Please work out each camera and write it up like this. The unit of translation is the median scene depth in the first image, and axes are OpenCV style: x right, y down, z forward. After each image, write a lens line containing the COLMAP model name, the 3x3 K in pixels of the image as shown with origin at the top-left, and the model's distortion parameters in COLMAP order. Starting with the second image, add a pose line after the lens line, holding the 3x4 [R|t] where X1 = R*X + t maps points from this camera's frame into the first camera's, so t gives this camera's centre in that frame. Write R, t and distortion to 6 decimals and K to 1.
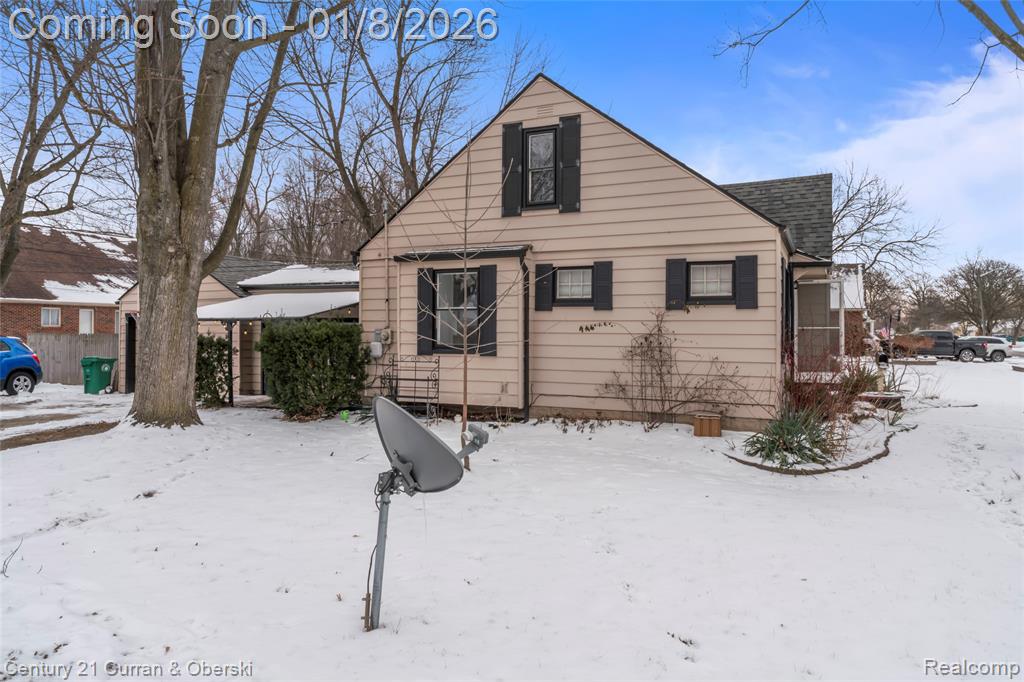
lens RADIAL K [[688.1, 0, 512.2], [0, 688.1, 314.5], [0, 0, 1]] dist [-0.002041, 0.000764]
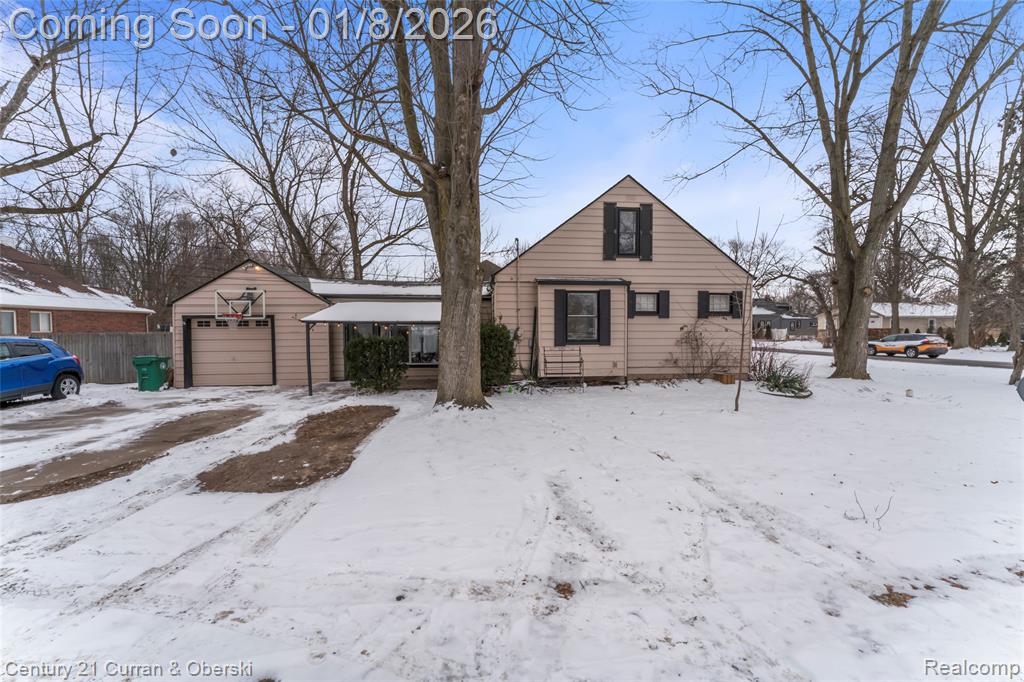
lens RADIAL K [[408.1, 0, 509.9], [0, 408.1, 334.1], [0, 0, 1]] dist [0.000620, -0.000241]
pose [[0.861436, -0.012413, 0.507715, -0.718140], [-0.008591, 0.999202, 0.039007, -0.002586], [-0.507794, -0.037963, 0.860642, 0.284932]]
